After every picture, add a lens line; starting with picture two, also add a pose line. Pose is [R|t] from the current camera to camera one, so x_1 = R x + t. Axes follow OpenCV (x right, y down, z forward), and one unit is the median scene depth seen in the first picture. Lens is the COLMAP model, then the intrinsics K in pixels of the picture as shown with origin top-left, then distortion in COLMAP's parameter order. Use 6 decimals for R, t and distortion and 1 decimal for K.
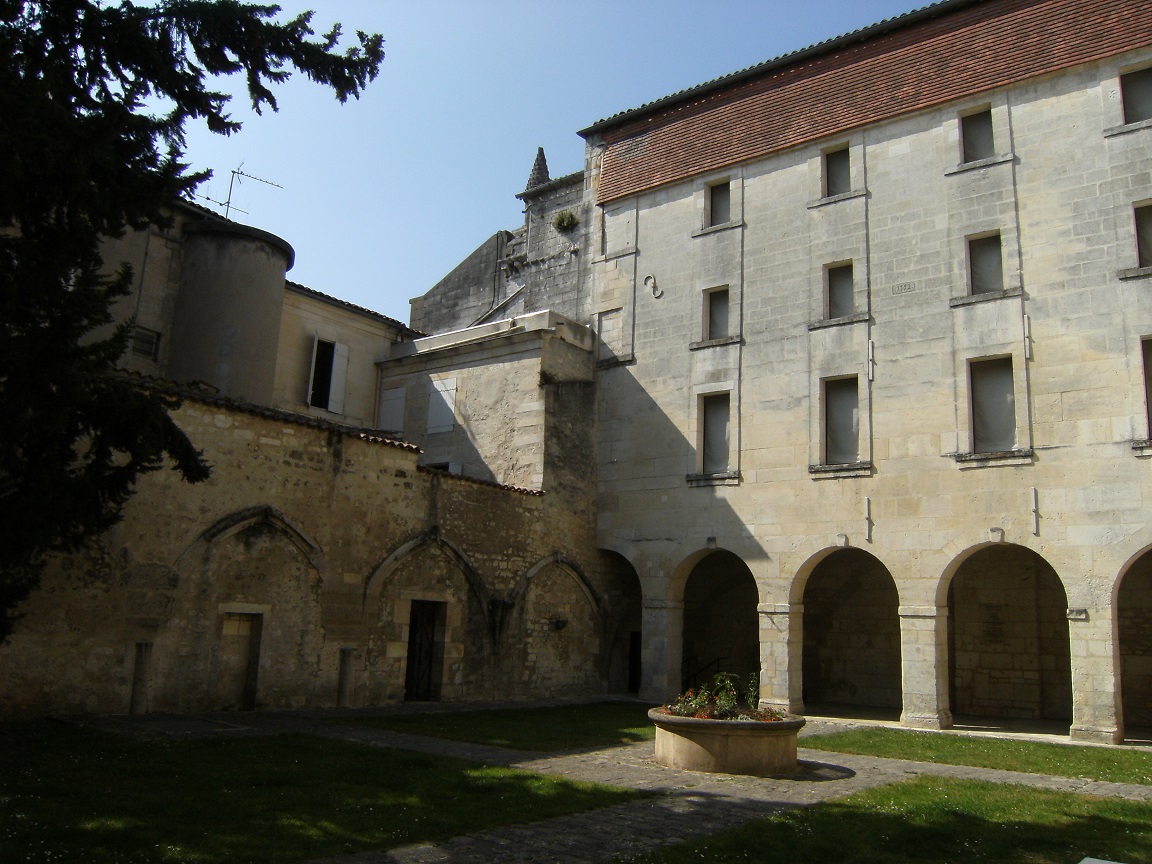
lens RADIAL K [[940.2, 0, 576.0], [0, 940.2, 432.0], [0, 0, 1]] dist [-0.094718, 0.030296]
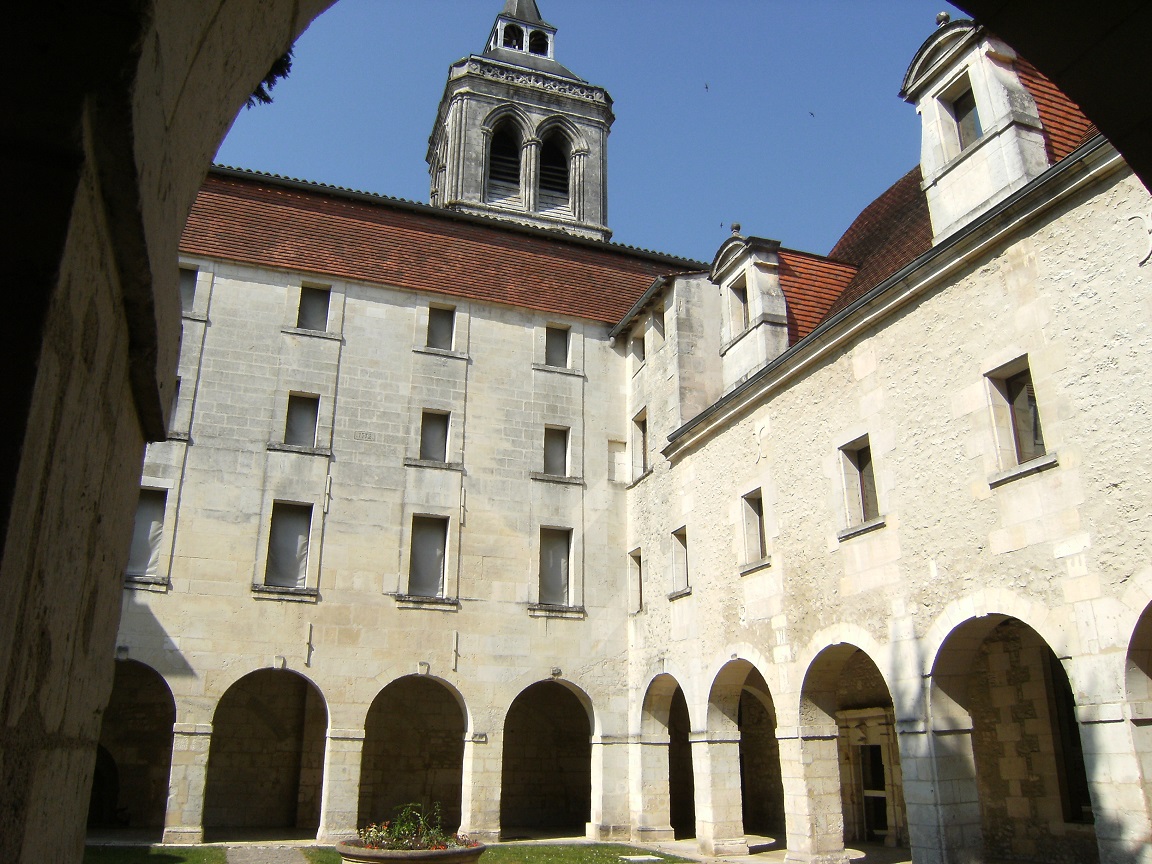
lens RADIAL K [[940.2, 0, 576.0], [0, 940.2, 432.0], [0, 0, 1]] dist [-0.094718, 0.030296]
pose [[0.520154, 0.241931, 0.819090, -0.444180], [-0.155296, 0.969845, -0.187839, 0.011539], [-0.839835, -0.029496, 0.542040, 0.183688]]
